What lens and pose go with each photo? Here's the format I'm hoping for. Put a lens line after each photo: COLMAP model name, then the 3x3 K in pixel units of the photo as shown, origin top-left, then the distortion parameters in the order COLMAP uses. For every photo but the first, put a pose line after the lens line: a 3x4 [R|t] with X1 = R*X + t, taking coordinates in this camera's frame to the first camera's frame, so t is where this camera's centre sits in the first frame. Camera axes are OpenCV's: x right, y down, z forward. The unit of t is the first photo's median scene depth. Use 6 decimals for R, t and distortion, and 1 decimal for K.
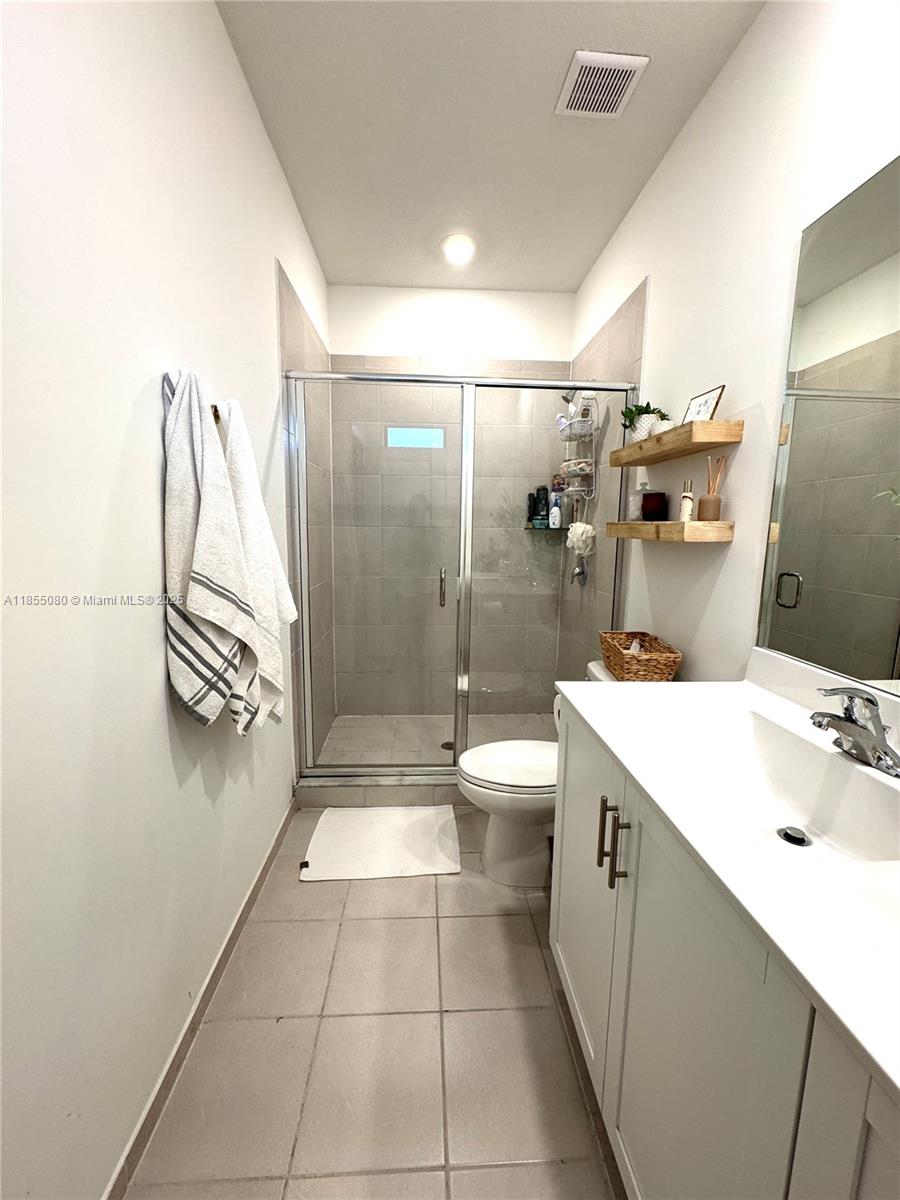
lens RADIAL K [[479.6, 0, 450.0], [0, 479.6, 600.0], [0, 0, 1]] dist [-0.000085, 0.000617]
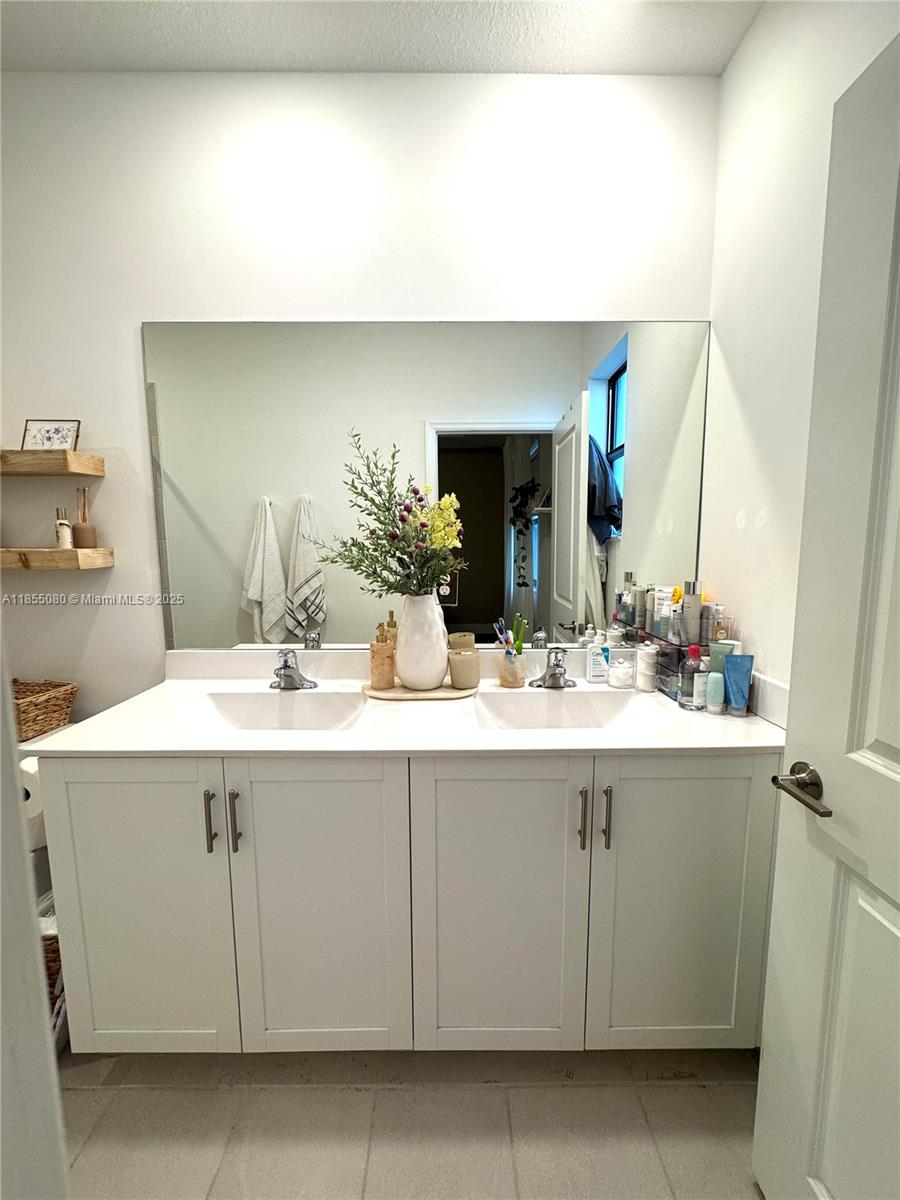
lens RADIAL K [[479.6, 0, 450.0], [0, 479.6, 600.0], [0, 0, 1]] dist [-0.000085, 0.000617]
pose [[0.048512, -0.129071, 0.990448, -0.477827], [0.154565, 0.980641, 0.120222, -0.059125], [-0.986791, 0.147257, 0.067523, 0.175423]]
